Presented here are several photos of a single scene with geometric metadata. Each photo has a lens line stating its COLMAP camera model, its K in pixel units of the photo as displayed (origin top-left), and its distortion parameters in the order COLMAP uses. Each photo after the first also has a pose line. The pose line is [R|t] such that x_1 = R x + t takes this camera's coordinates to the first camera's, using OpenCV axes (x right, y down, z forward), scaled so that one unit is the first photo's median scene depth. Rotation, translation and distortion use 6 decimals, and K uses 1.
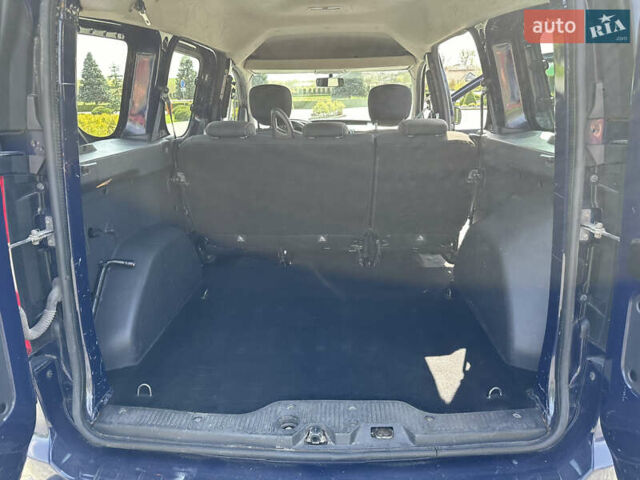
lens RADIAL K [[450.4, 0, 319.4], [0, 450.4, 242.3], [0, 0, 1]] dist [0.042975, -0.057917]
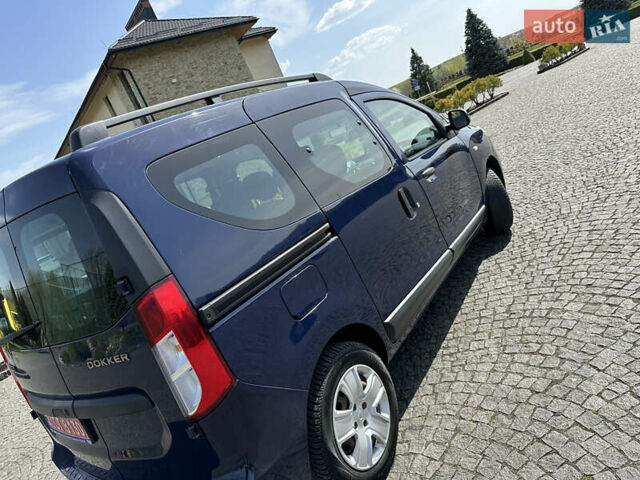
lens RADIAL K [[450.4, 0, 320.8], [0, 450.4, 239.7], [0, 0, 1]] dist [0.042975, -0.057917]
pose [[0.796817, -0.195752, -0.571633, 0.797086], [0.210989, 0.976656, -0.040346, -0.064999], [0.566187, -0.088460, 0.819517, 0.006769]]
